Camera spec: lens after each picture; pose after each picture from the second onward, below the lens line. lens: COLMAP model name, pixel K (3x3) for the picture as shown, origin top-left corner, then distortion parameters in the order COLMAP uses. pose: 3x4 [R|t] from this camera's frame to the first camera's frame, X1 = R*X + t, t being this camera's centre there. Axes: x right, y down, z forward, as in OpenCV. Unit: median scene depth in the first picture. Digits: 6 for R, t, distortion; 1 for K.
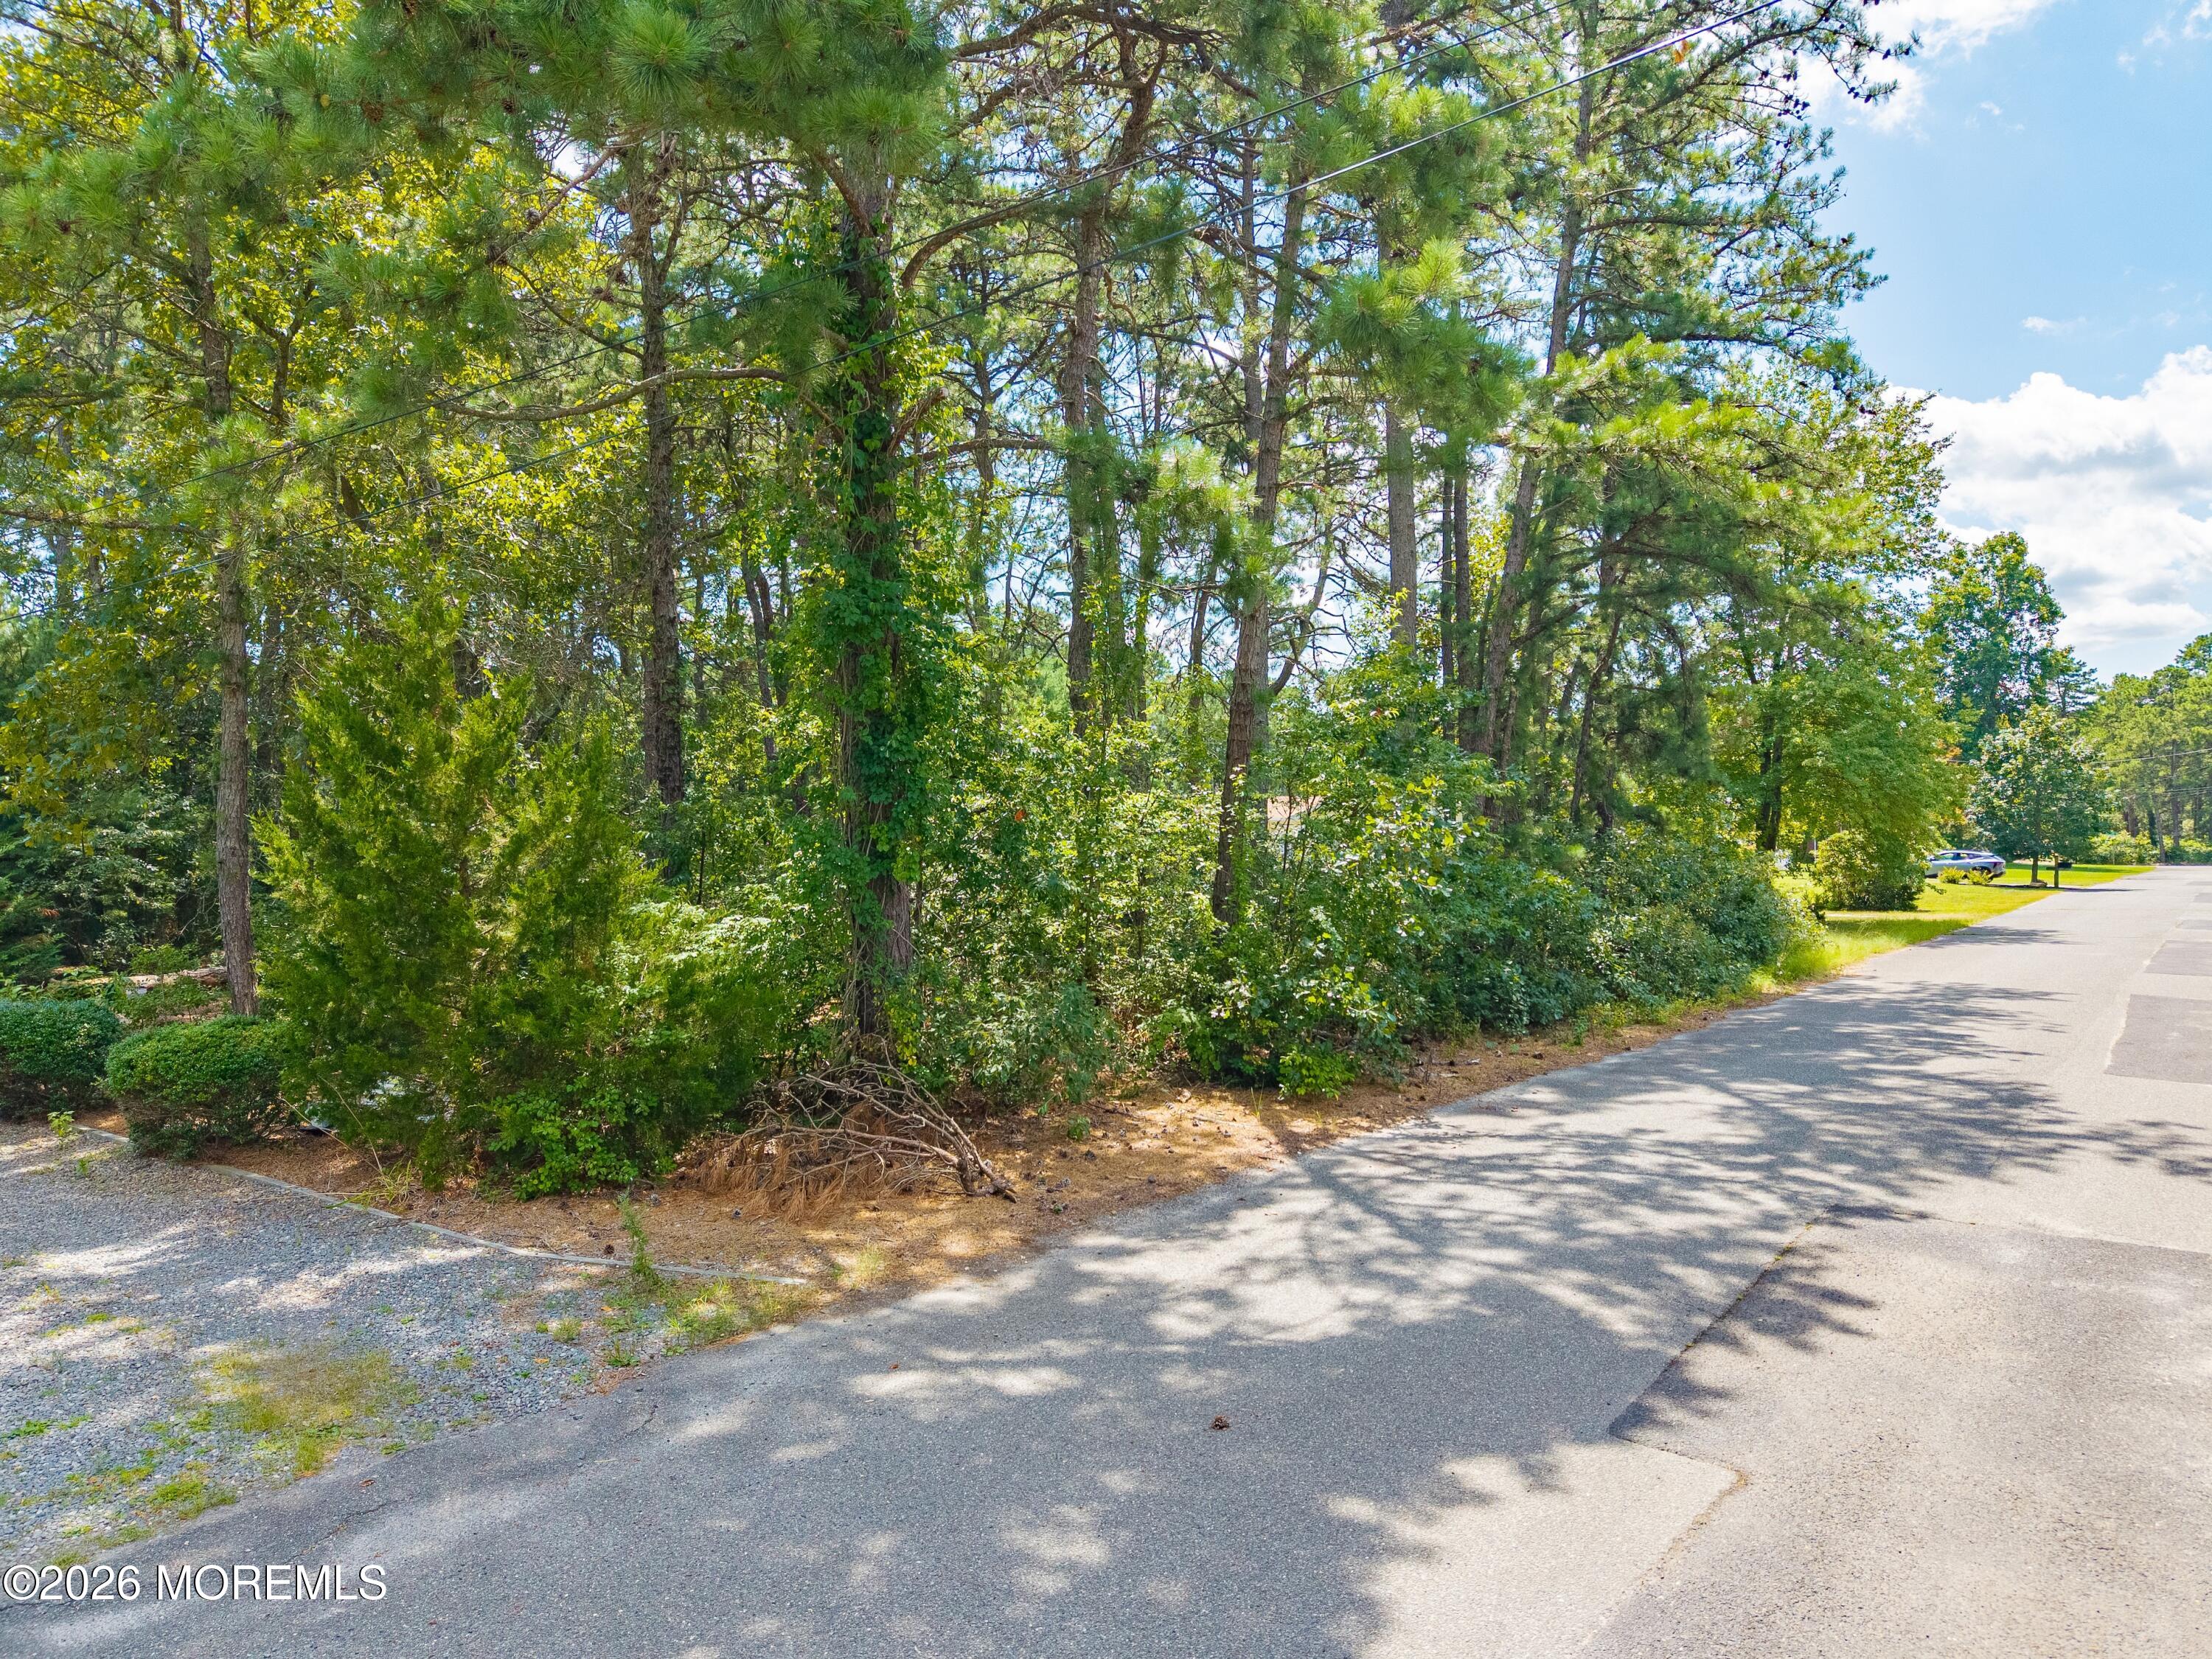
lens RADIAL K [[1484.2, 0, 1107.5], [0, 1484.2, 836.9], [0, 0, 1]] dist [0.017212, -0.015505]
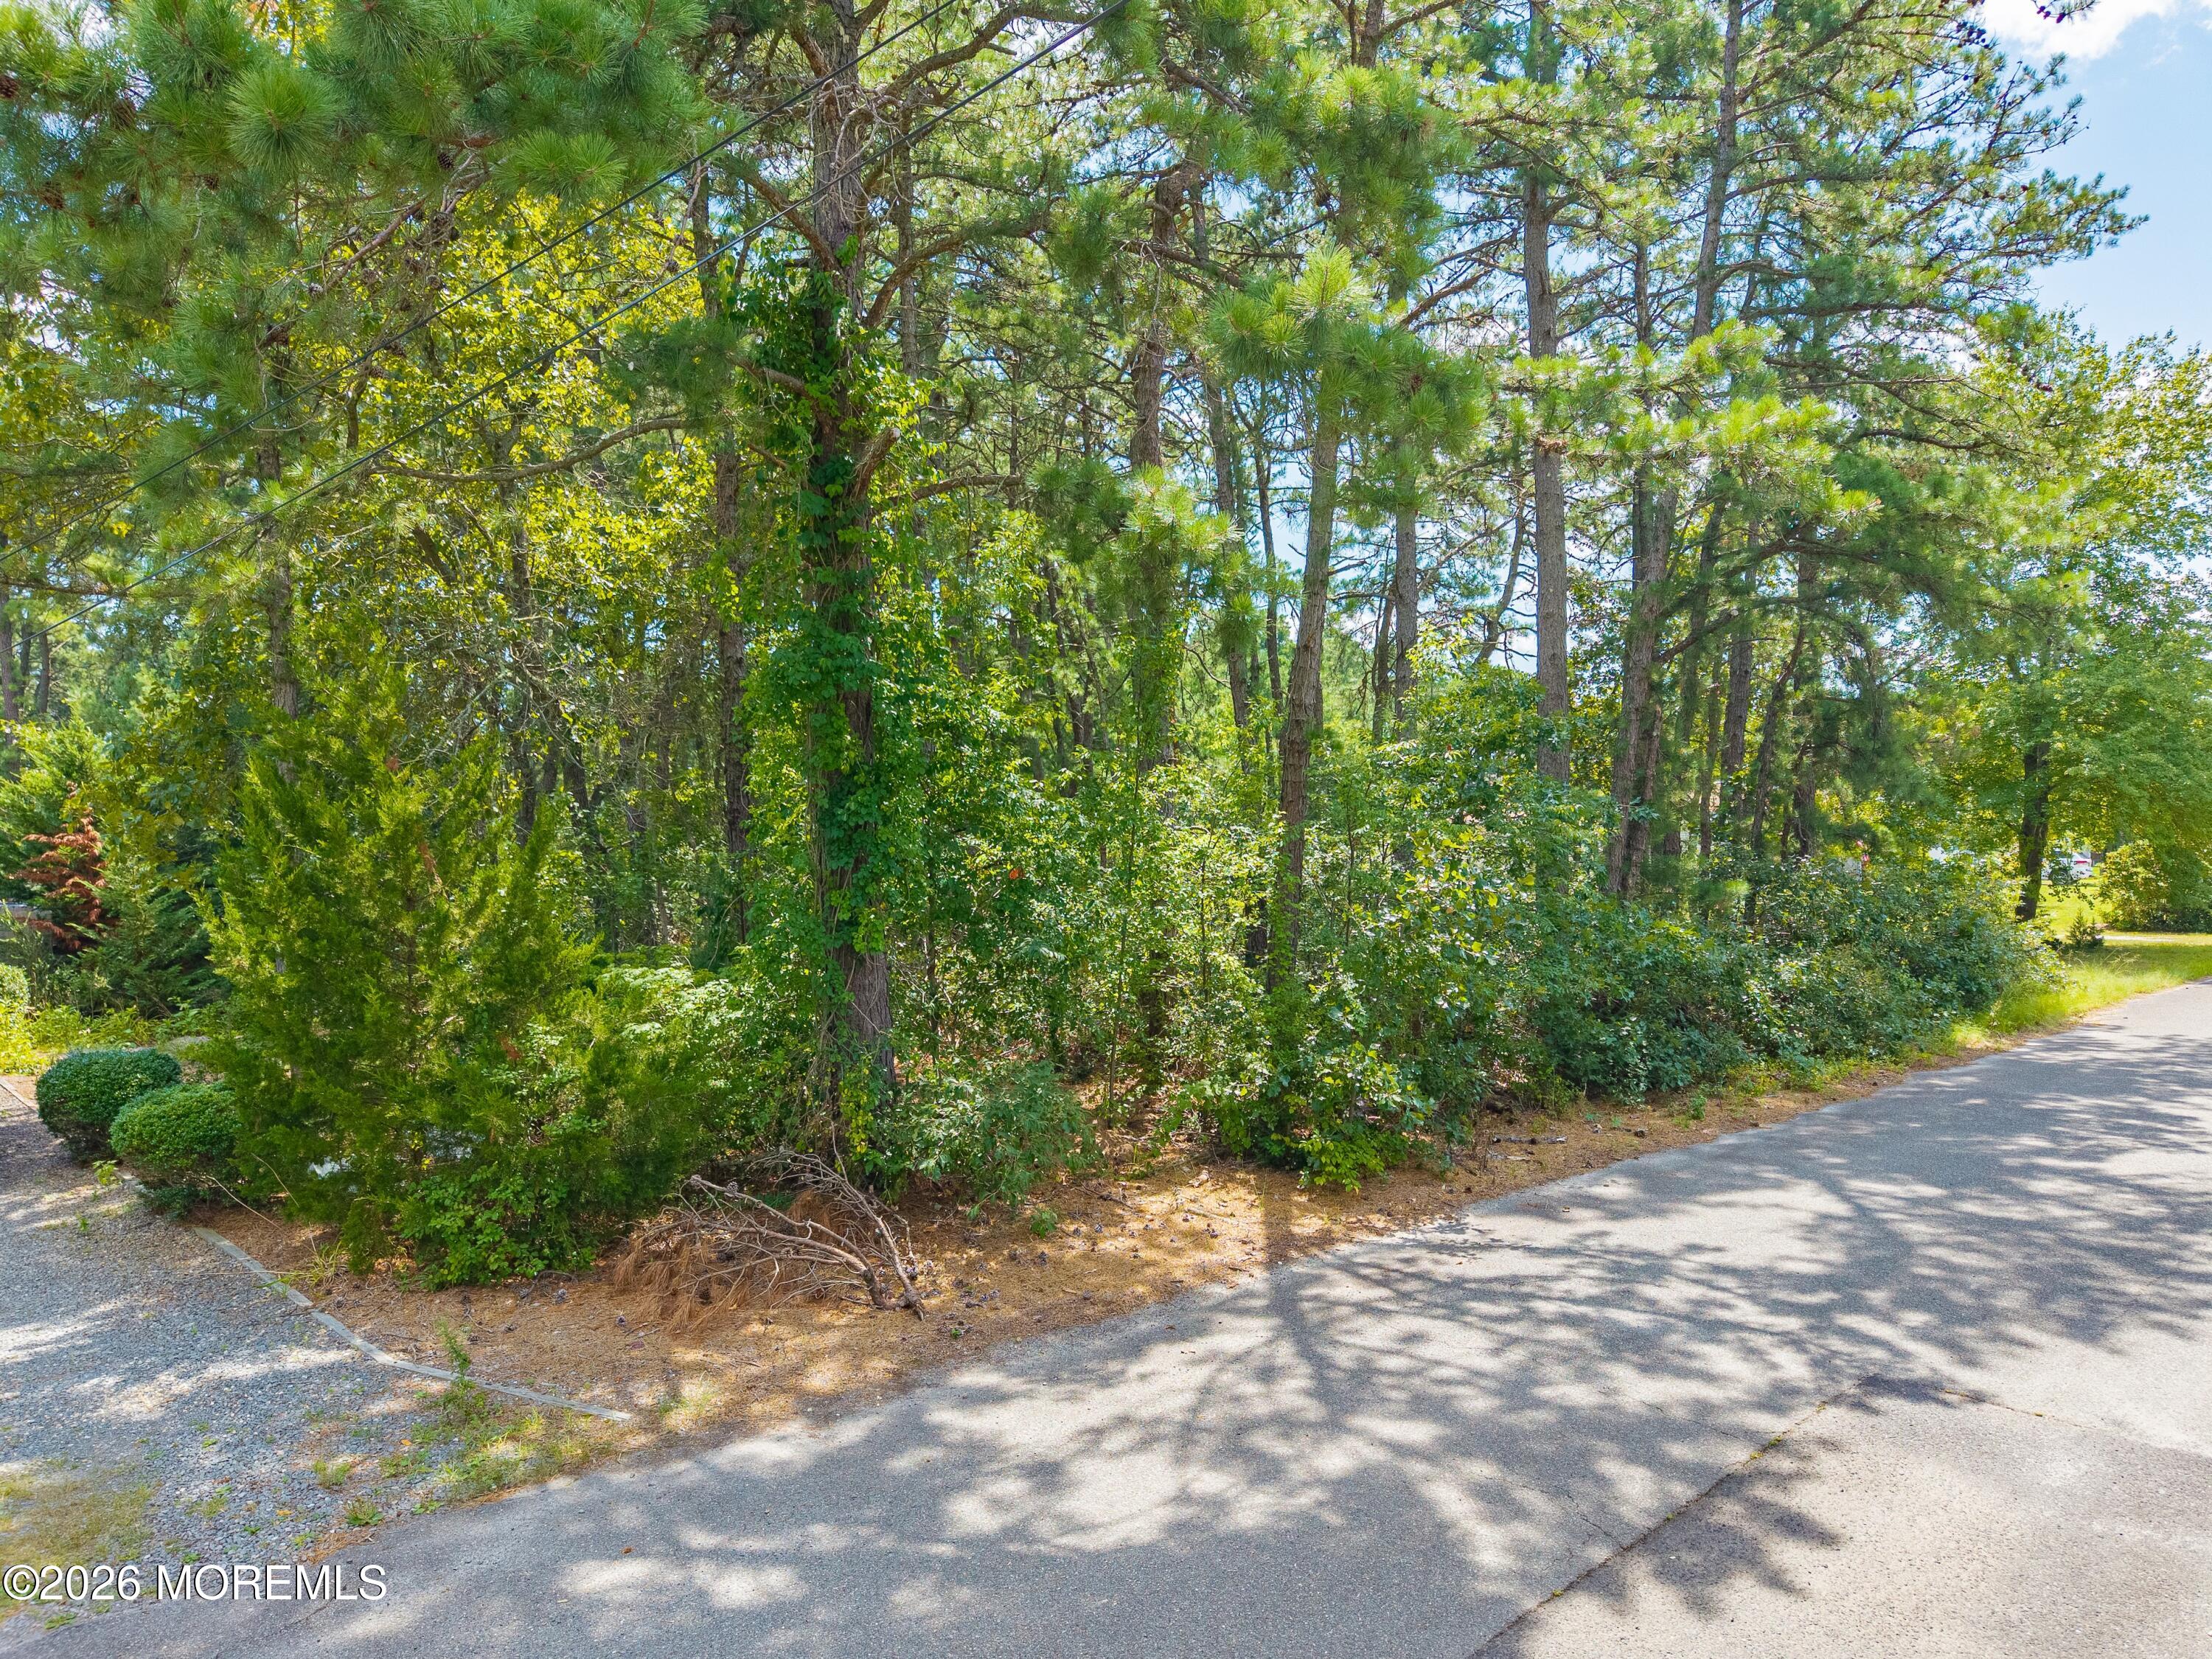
lens RADIAL K [[1492.5, 0, 1108.1], [0, 1492.5, 834.8], [0, 0, 1]] dist [0.005759, -0.004971]
pose [[0.985783, -0.002572, -0.168002, 0.200571], [0.002855, 0.999995, 0.001444, -0.052203], [0.167997, -0.001903, 0.985786, 0.108129]]
